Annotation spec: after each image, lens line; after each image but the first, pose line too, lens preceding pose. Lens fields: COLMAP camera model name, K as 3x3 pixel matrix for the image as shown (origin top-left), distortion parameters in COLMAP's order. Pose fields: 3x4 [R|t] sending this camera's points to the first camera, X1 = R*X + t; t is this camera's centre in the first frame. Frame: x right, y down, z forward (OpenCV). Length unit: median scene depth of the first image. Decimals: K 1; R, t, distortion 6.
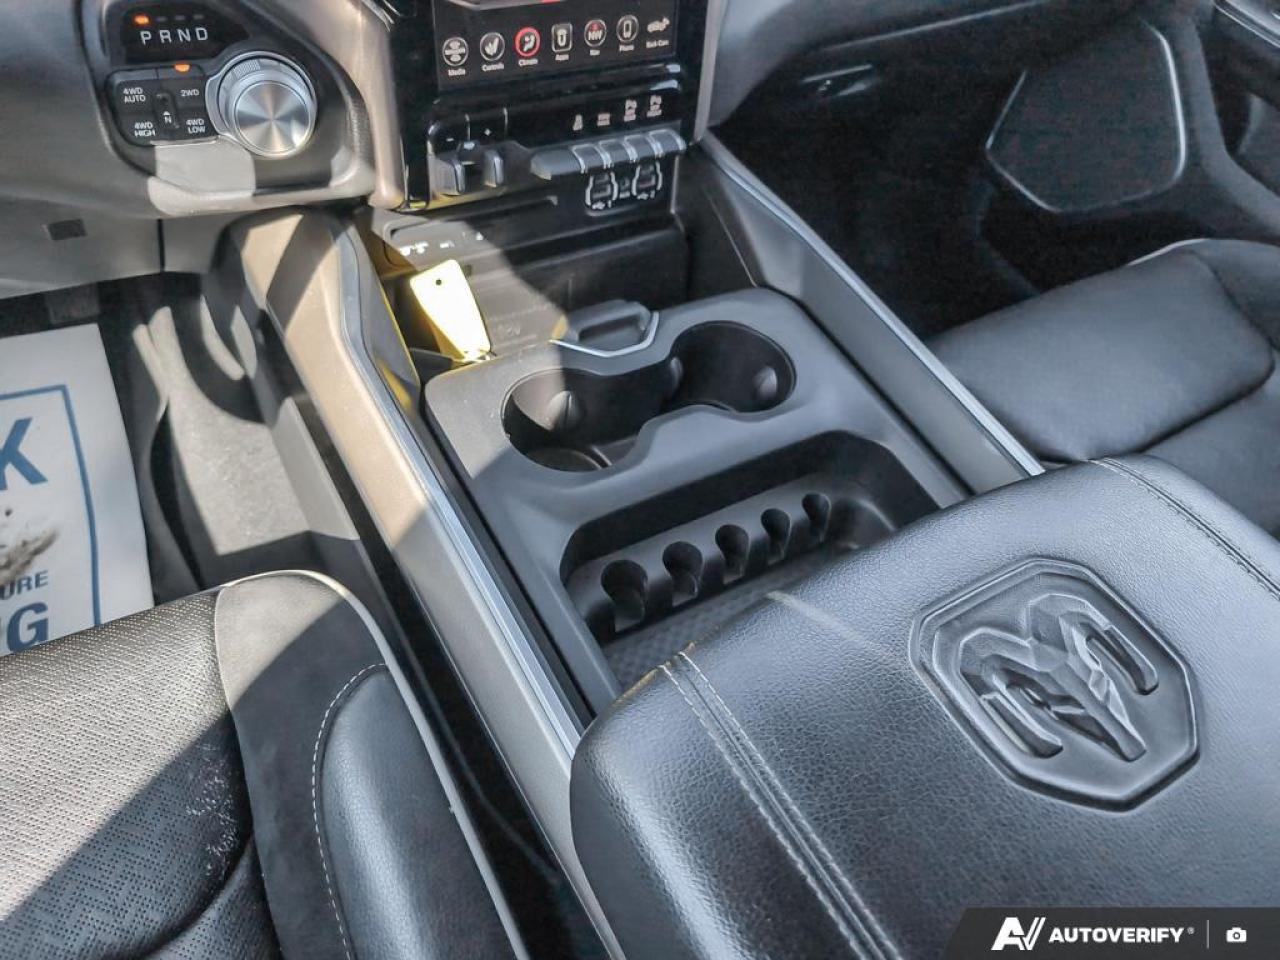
lens RADIAL K [[926.7, 0, 606.8], [0, 926.7, 455.9], [0, 0, 1]] dist [-0.000721, 0.005580]
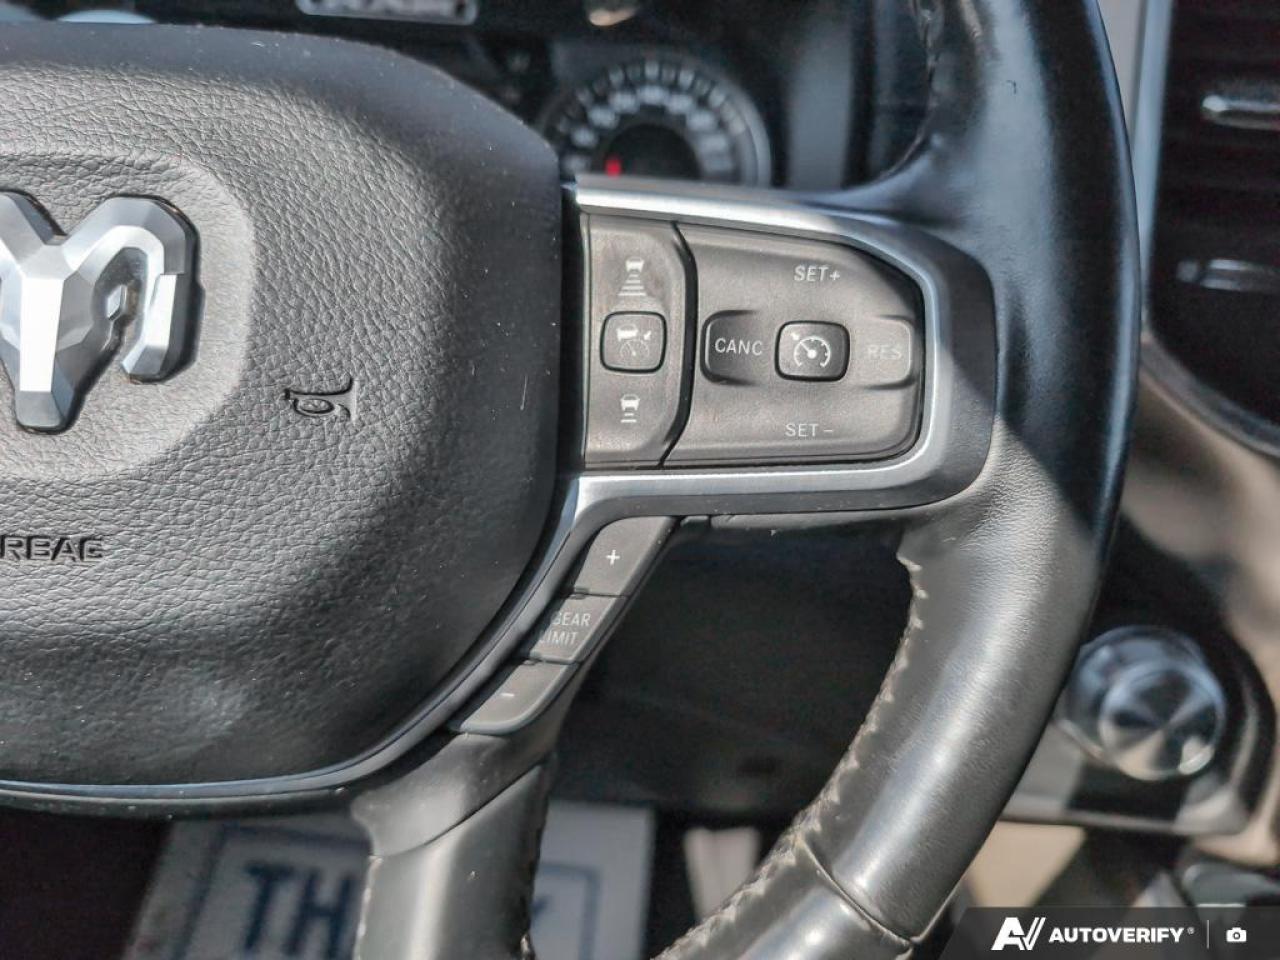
lens RADIAL K [[968.6, 0, 625.6], [0, 968.6, 476.8], [0, 0, 1]] dist [-0.020135, -0.004195]
pose [[0.883799, 0.130459, -0.449310, -0.351126], [-0.318542, 0.871166, -0.373631, -0.116797], [0.342680, 0.473339, 0.811493, 0.189402]]
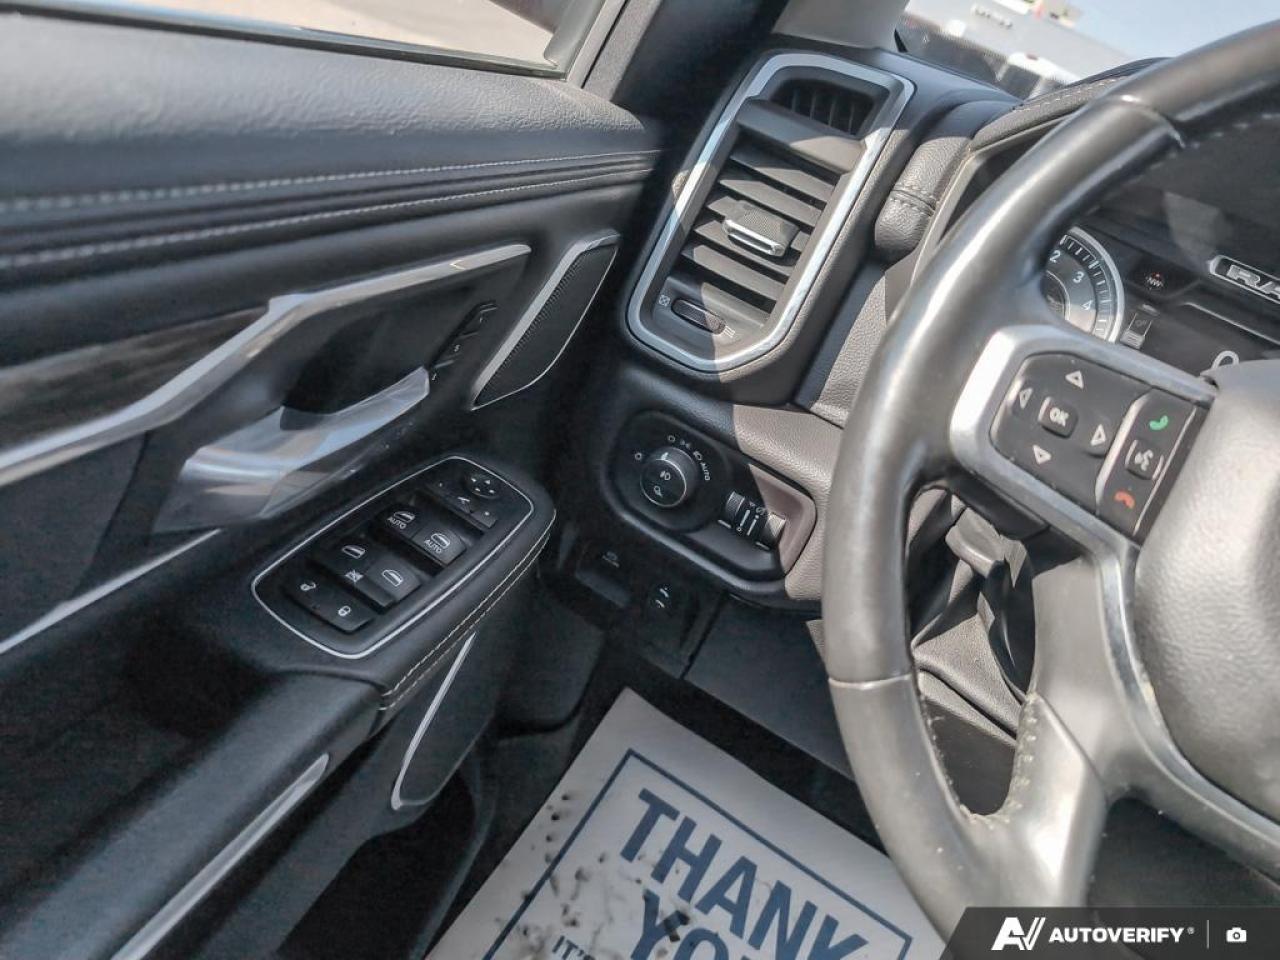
lens RADIAL K [[927.1, 0, 643.1], [0, 927.1, 476.5], [0, 0, 1]] dist [-0.004203, -0.002995]
pose [[0.658097, 0.439566, -0.611302, -0.652150], [-0.710342, 0.631662, -0.310512, 0.202004], [0.249646, 0.638580, 0.727937, -0.157401]]
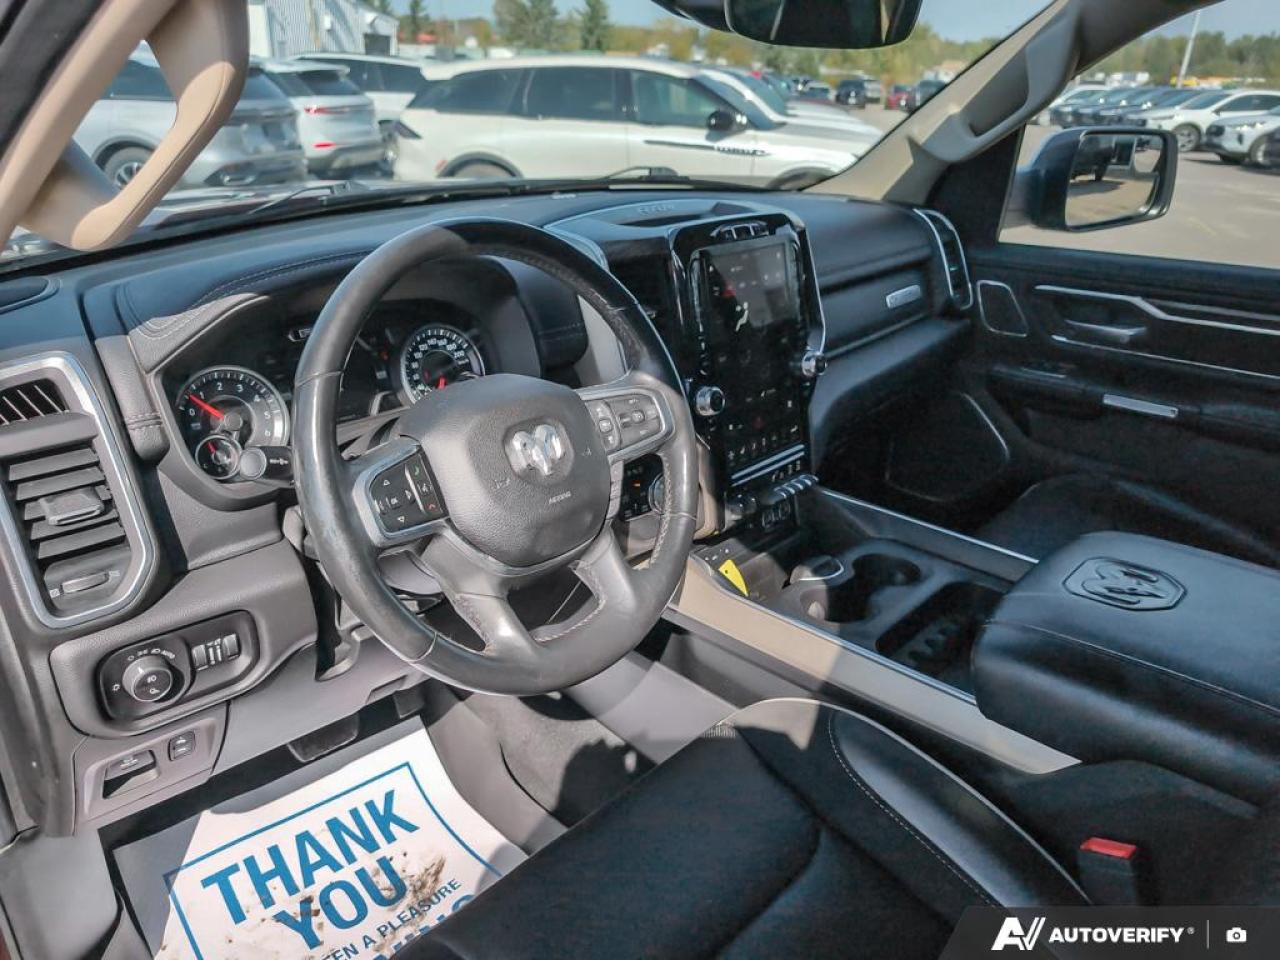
lens RADIAL K [[914.6, 0, 617.7], [0, 914.6, 509.4], [0, 0, 1]] dist [0.002385, 0.001242]
pose [[0.946722, -0.241916, 0.212588, -0.814655], [0.308469, 0.870841, -0.382730, 0.374322], [-0.092542, 0.427915, 0.899069, -0.770255]]
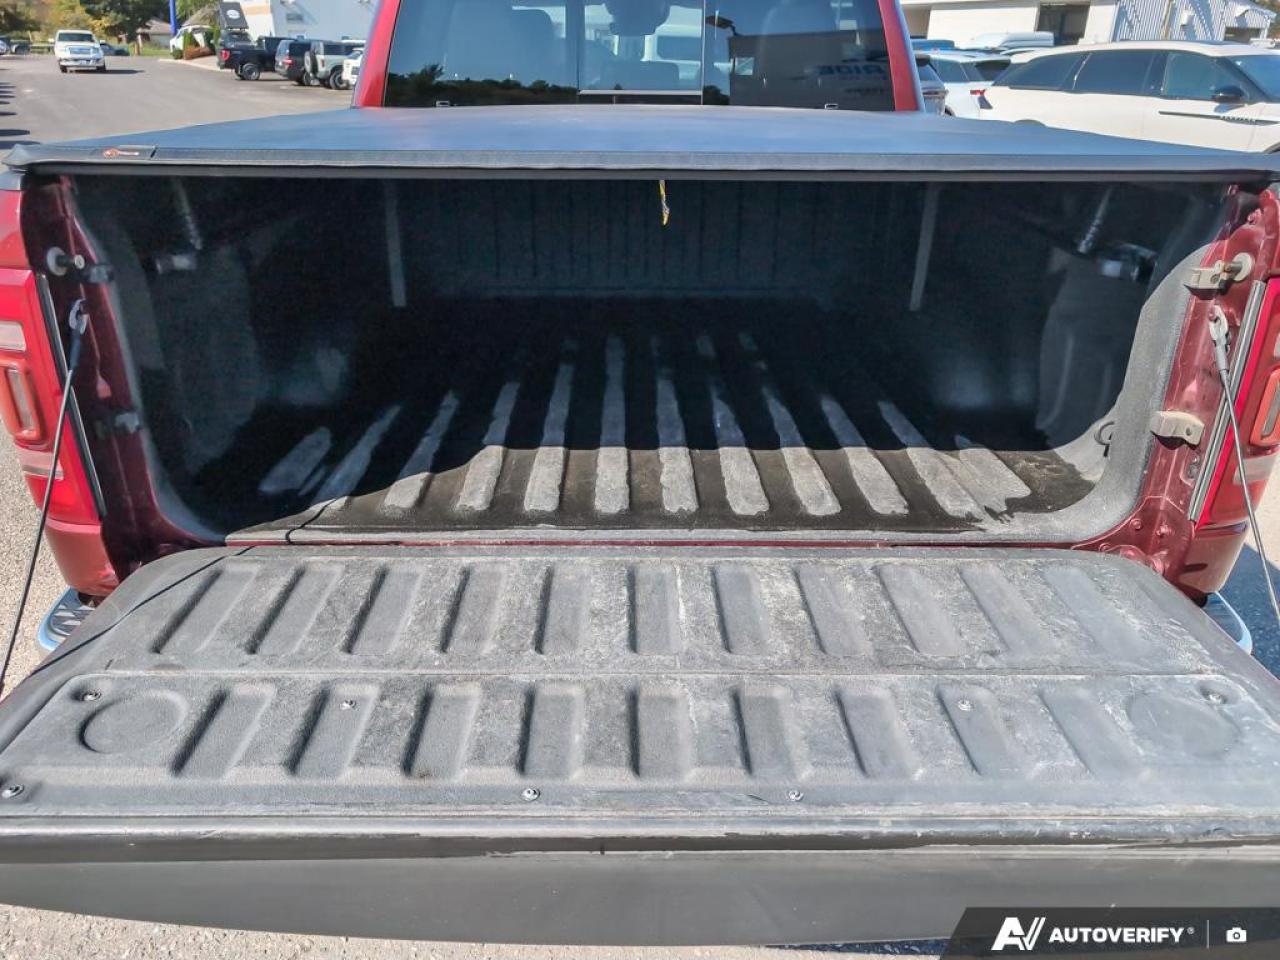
lens RADIAL K [[881.4, 0, 641.0], [0, 881.4, 438.6], [0, 0, 1]] dist [0.007399, 0.001591]
pose [[0.871894, 0.052441, -0.486879, 3.983125], [-0.292991, 0.852519, -0.432860, 5.495744], [0.392374, 0.520059, 0.758670, -3.797332]]
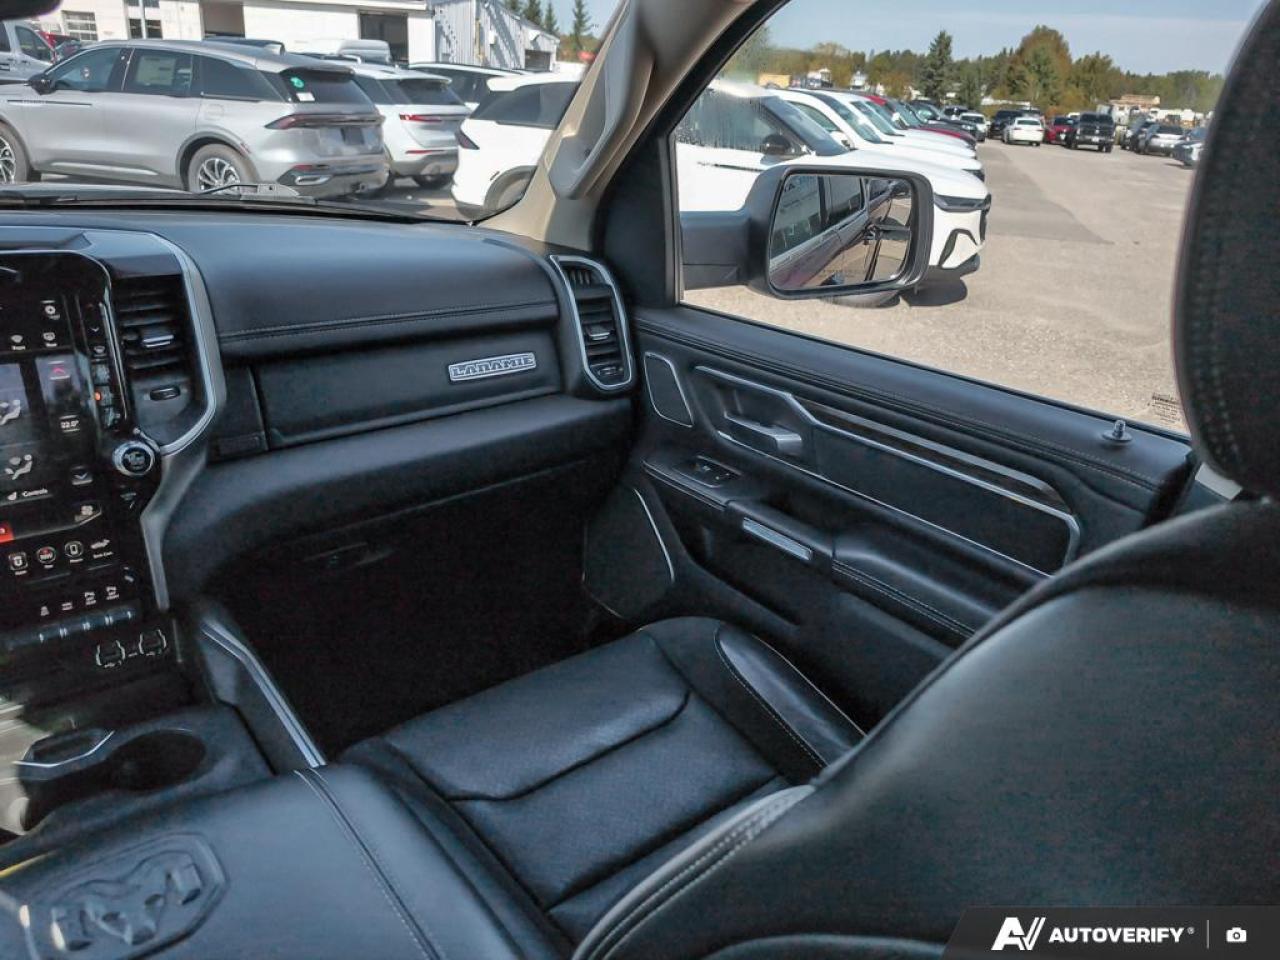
lens RADIAL K [[913.8, 0, 608.7], [0, 913.8, 486.1], [0, 0, 1]] dist [0.009854, 0.002133]
pose [[0.986074, -0.139025, 0.091265, 0.767349], [0.165356, 0.878155, -0.448889, 0.281728], [-0.017738, 0.457730, 0.888914, -0.428390]]
